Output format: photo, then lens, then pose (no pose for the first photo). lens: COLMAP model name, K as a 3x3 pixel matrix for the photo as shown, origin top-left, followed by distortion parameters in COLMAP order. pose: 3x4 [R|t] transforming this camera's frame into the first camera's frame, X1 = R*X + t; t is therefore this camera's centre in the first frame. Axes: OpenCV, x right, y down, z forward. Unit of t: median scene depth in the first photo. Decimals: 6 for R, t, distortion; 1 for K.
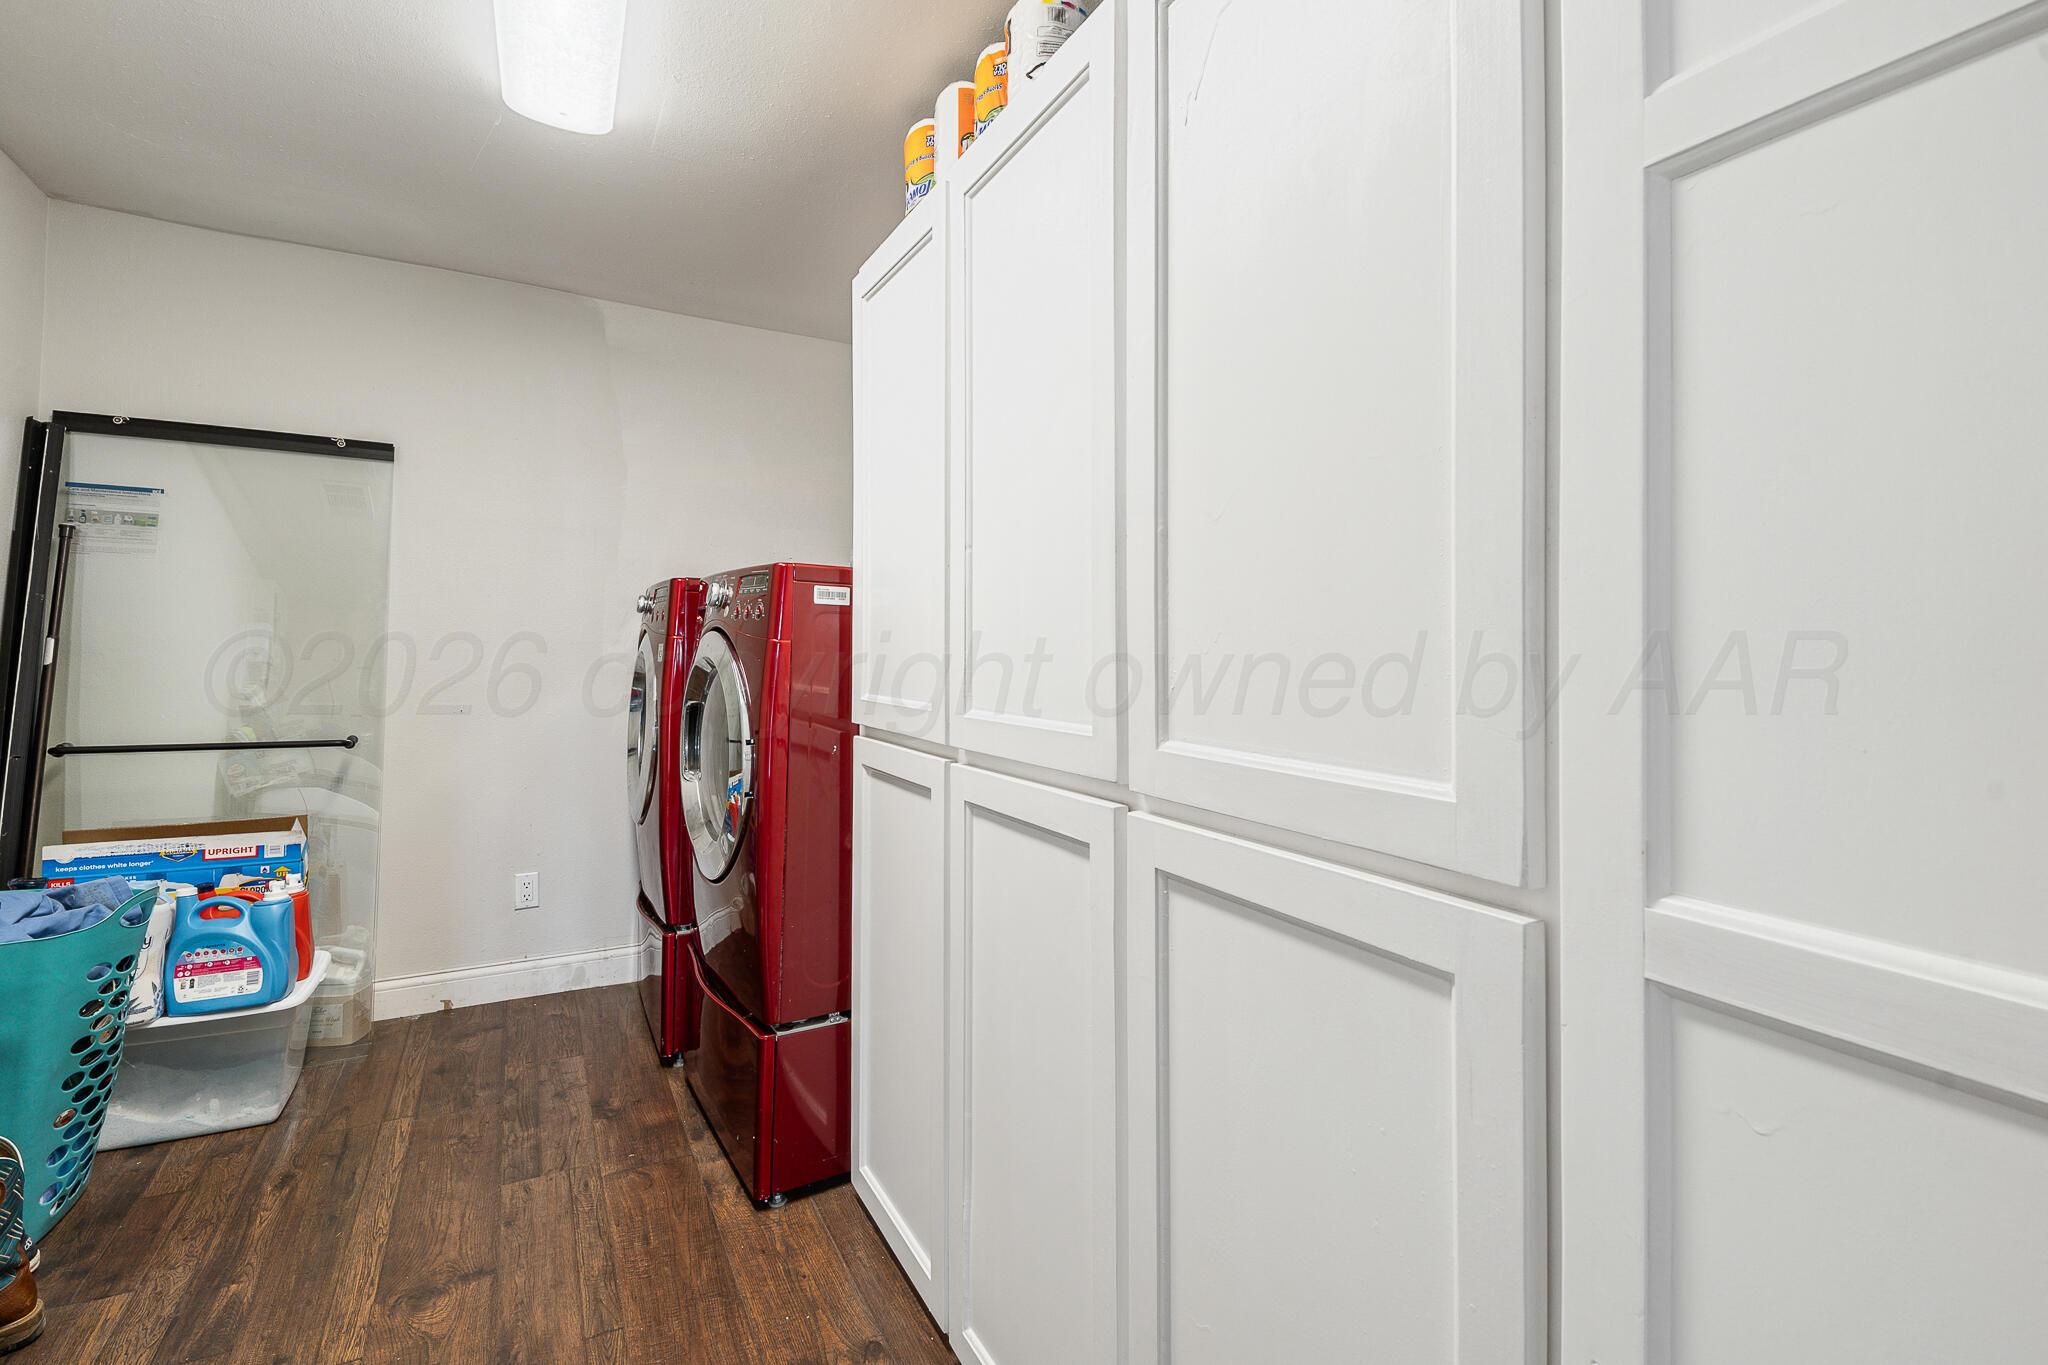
lens RADIAL K [[906.4, 0, 1024.8], [0, 906.4, 639.0], [0, 0, 1]] dist [0.038226, -0.028275]
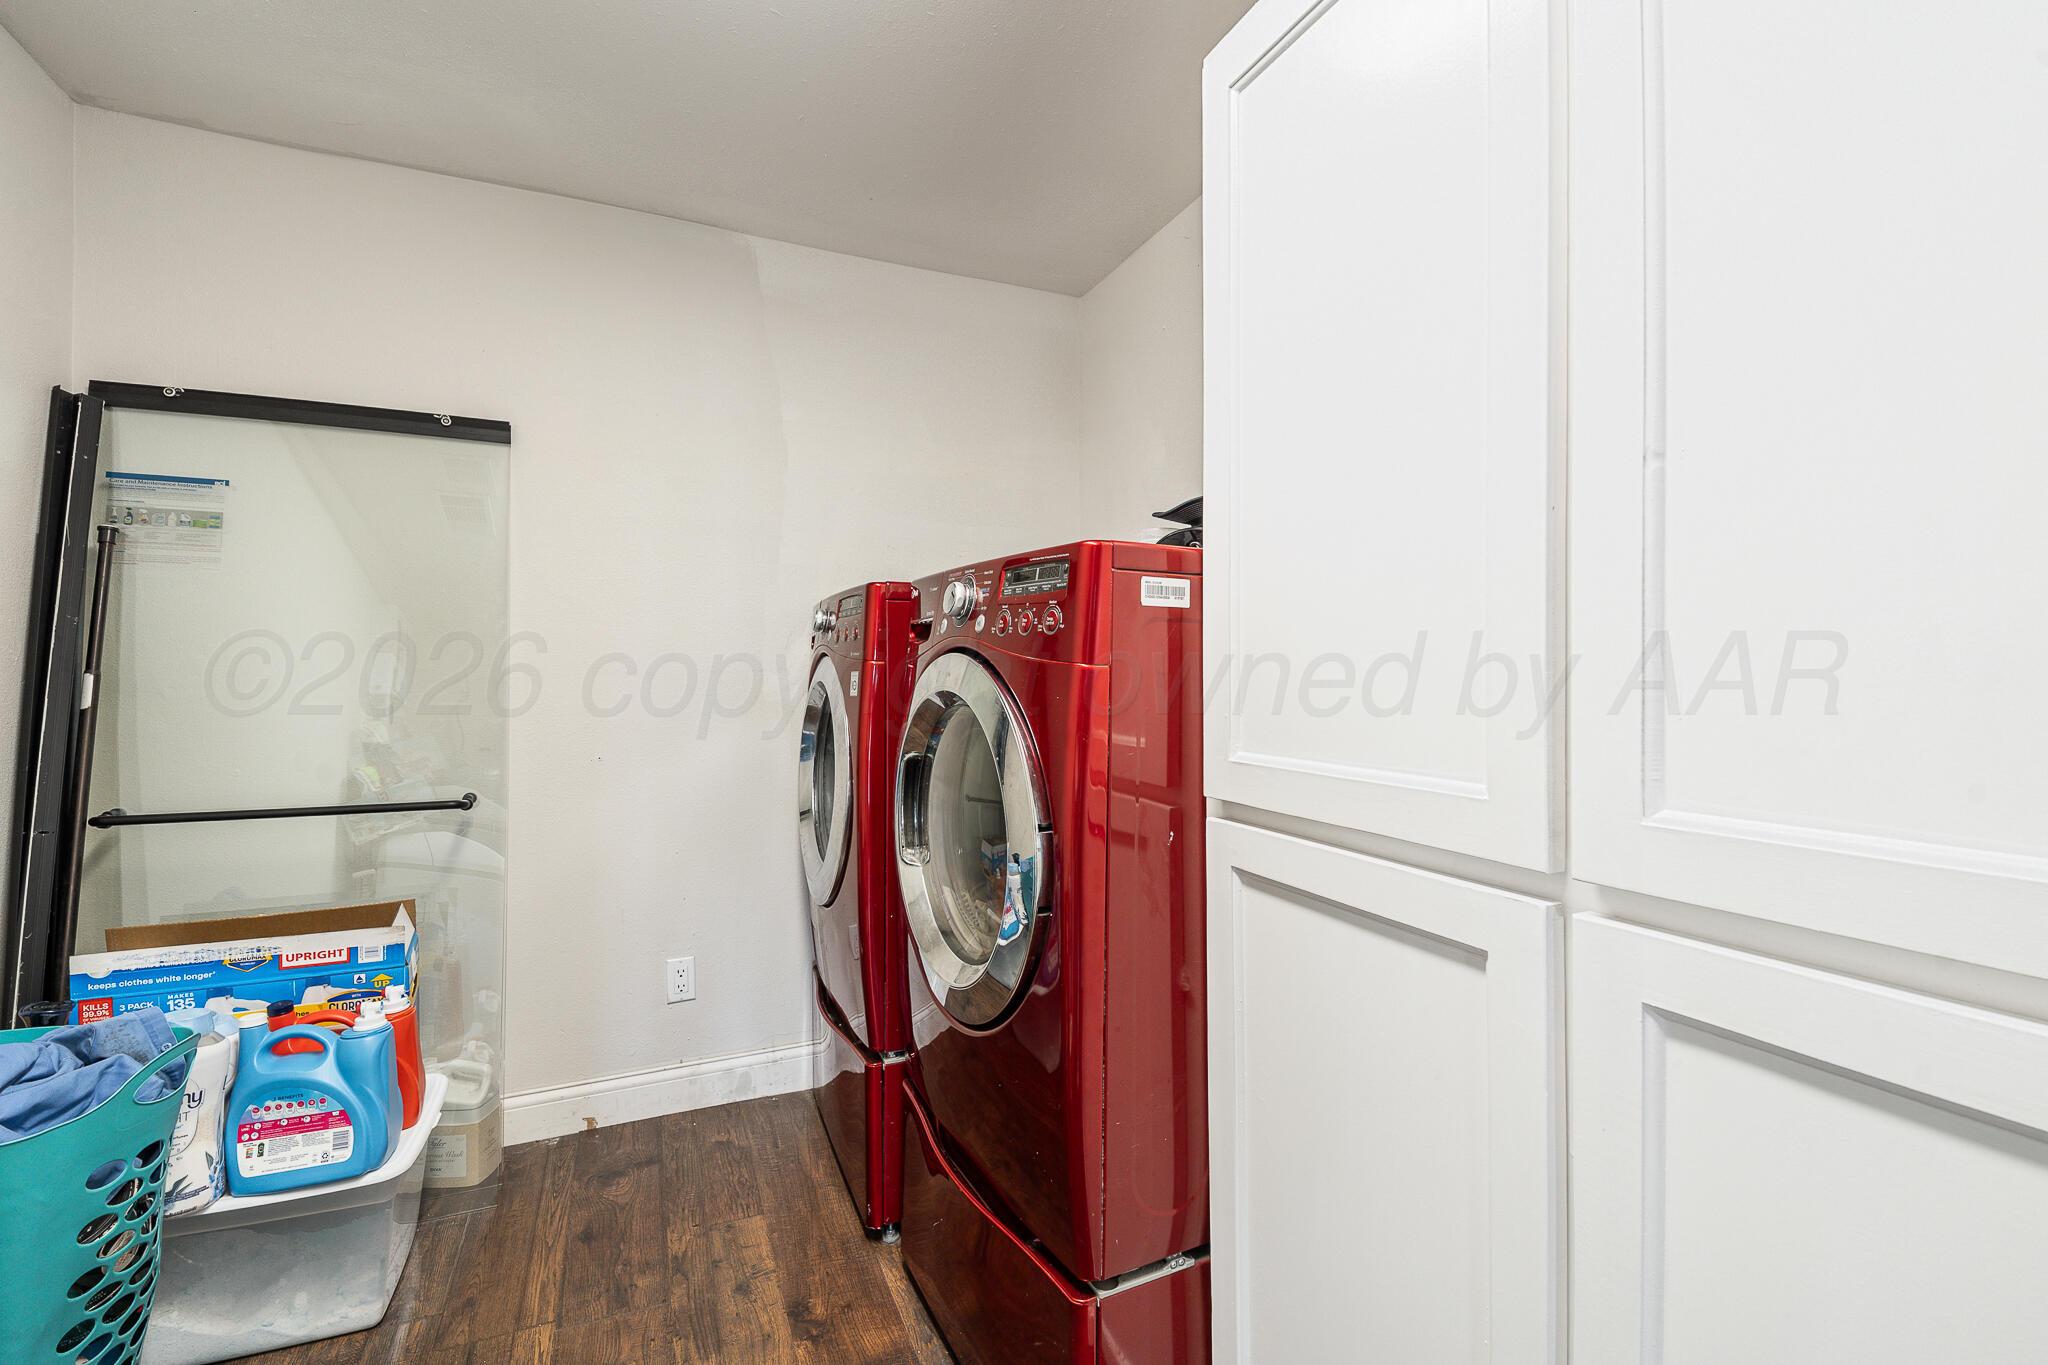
lens RADIAL K [[892.3, 0, 1024.0], [0, 892.3, 682.5], [0, 0, 1]] dist [0.038822, -0.027469]
pose [[0.995277, -0.010881, -0.096464, -0.213439], [0.013236, 0.999629, 0.023801, -0.001607], [0.096169, -0.024965, 0.995052, 0.322993]]
